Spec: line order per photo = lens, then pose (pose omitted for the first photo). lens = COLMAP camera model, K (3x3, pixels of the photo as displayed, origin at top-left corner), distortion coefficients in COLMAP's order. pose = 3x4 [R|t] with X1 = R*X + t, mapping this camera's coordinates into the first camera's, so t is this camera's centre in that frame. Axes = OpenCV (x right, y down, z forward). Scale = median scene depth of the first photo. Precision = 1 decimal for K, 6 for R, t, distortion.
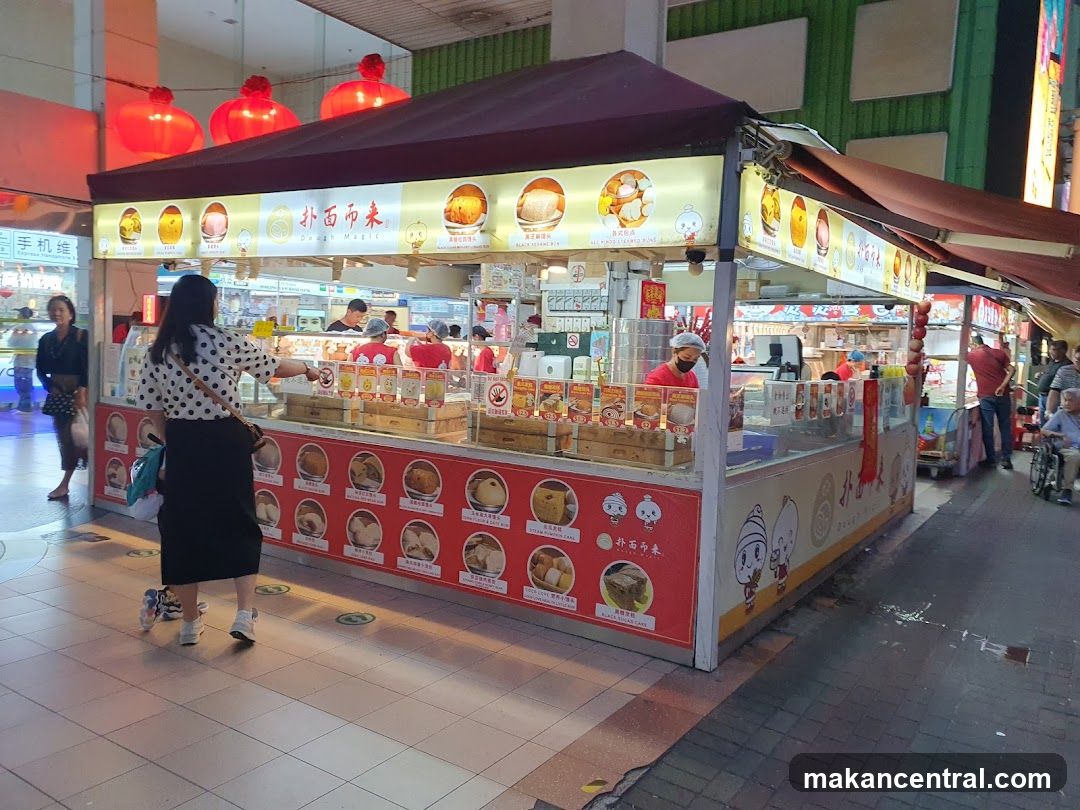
lens RADIAL K [[835.6, 0, 540.0], [0, 835.6, 405.0], [0, 0, 1]] dist [0.048669, -0.036751]
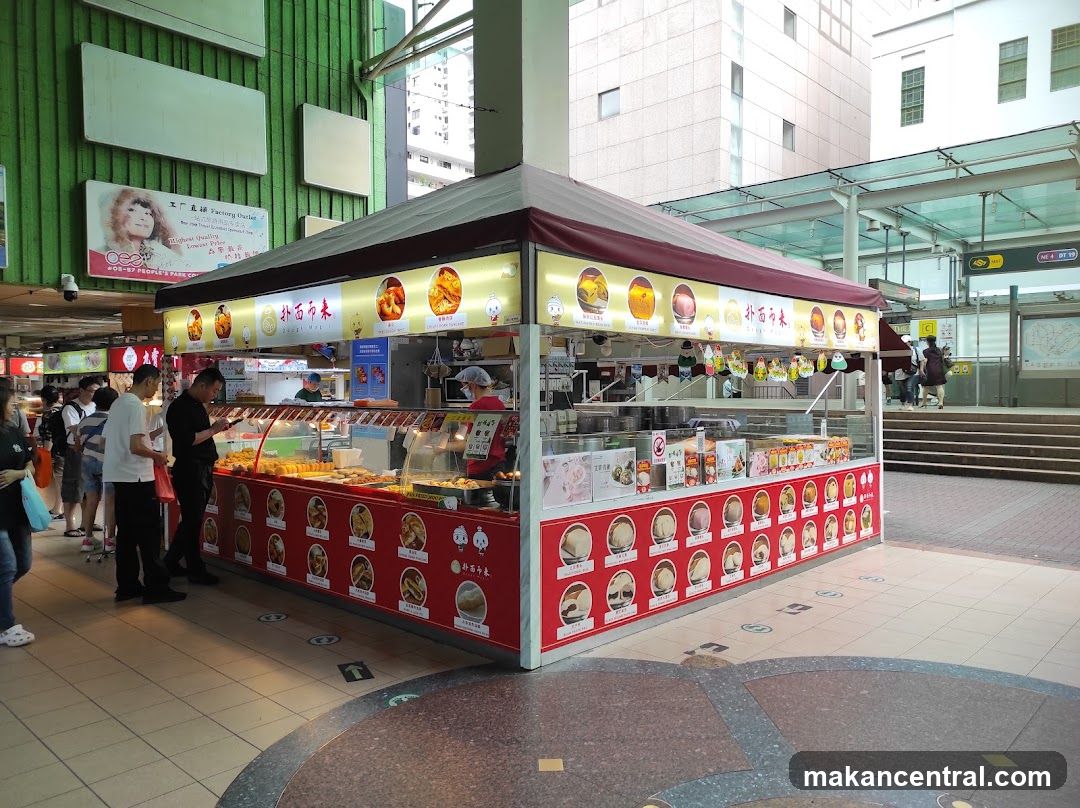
lens RADIAL K [[835.6, 0, 540.0], [0, 835.6, 404.0], [0, 0, 1]] dist [0.048669, -0.036751]
pose [[0.191265, -0.053959, 0.980054, -1.336619], [0.088376, 0.995379, 0.037556, -0.141428], [-0.977552, 0.079430, 0.195150, 0.927431]]
